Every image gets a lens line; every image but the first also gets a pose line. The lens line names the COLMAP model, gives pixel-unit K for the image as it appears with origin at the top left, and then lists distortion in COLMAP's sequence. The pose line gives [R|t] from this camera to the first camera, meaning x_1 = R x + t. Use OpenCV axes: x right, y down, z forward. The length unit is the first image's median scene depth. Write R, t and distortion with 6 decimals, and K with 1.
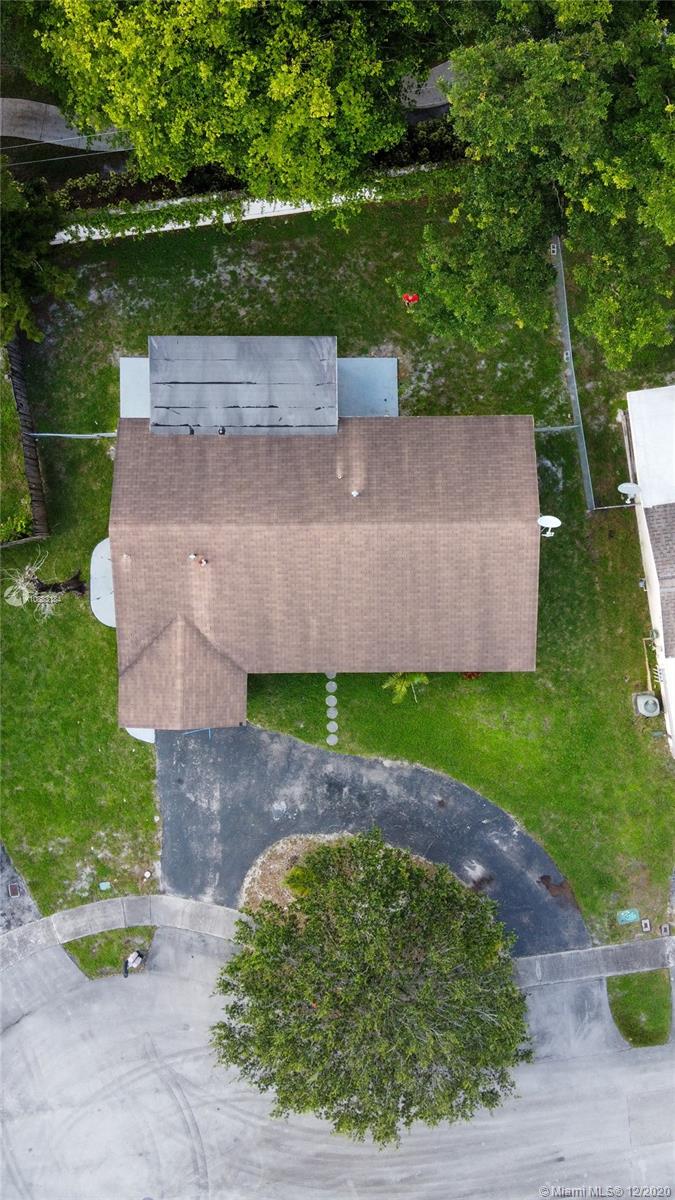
lens RADIAL K [[842.1, 0, 336.7], [0, 842.1, 540.5], [0, 0, 1]] dist [-0.001681, -0.000171]
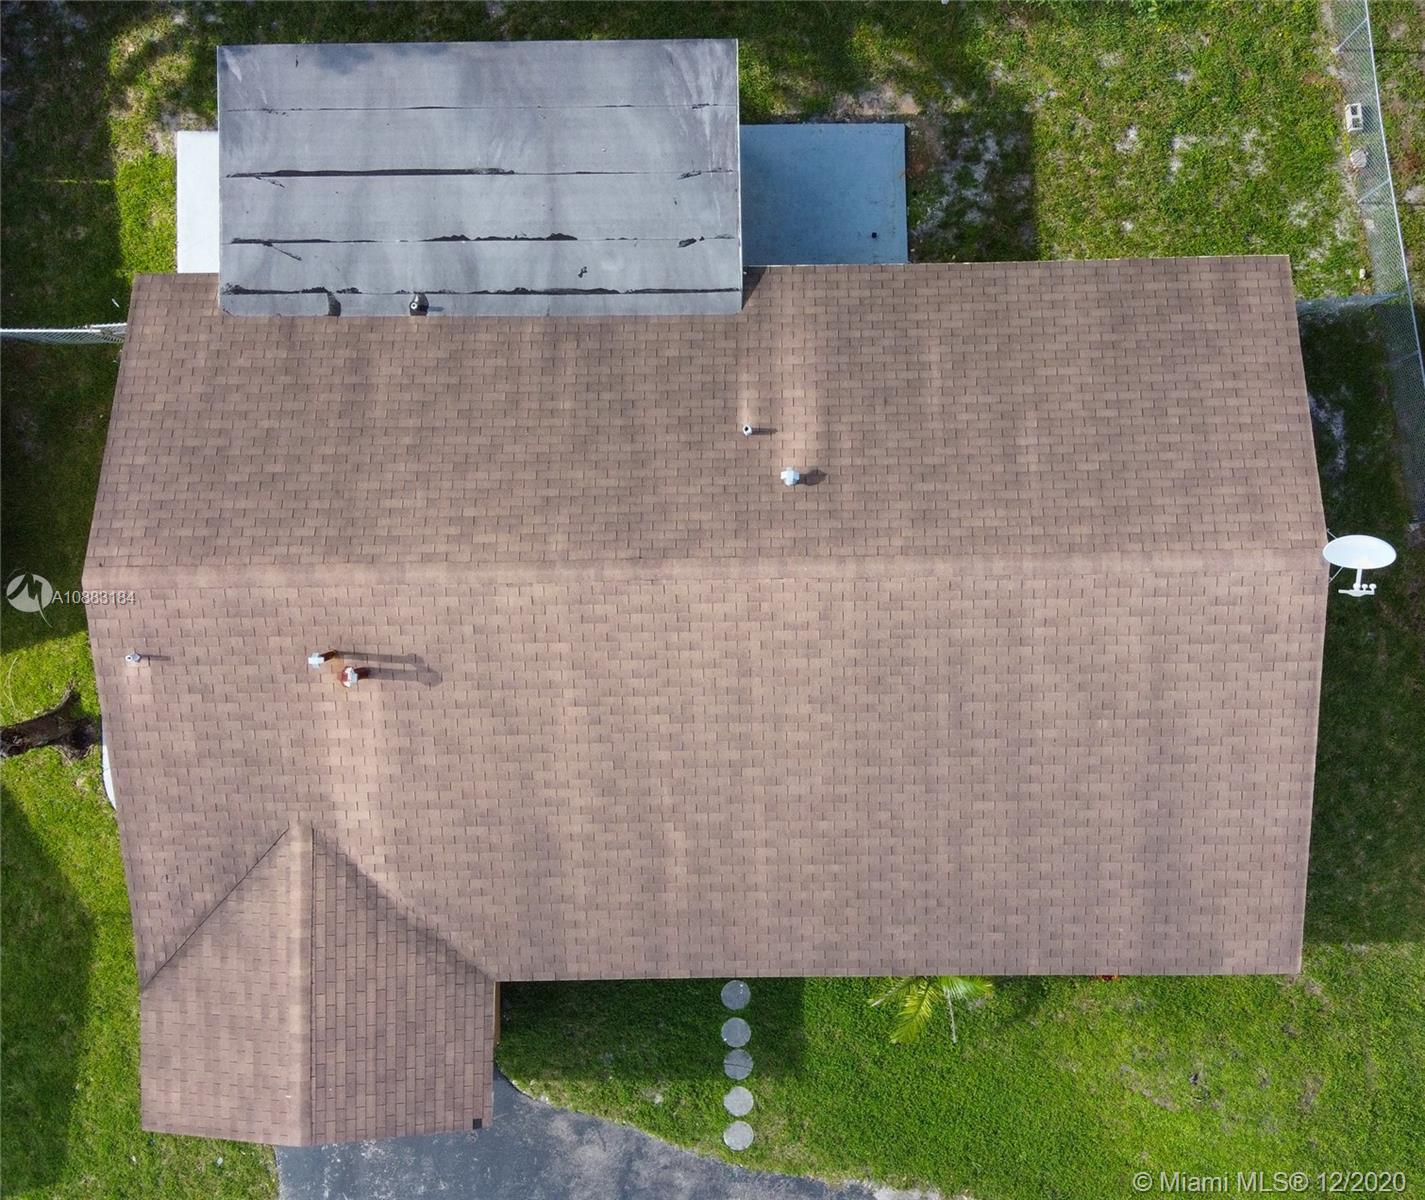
lens RADIAL K [[1098.1, 0, 794.1], [0, 1098.1, 599.2], [0, 0, 1]] dist [0.005423, 0.000354]
pose [[0.999930, -0.005999, -0.010237, 0.027479], [0.006019, 0.999980, 0.001895, -0.005333], [0.010226, -0.001957, 0.999946, 0.536289]]
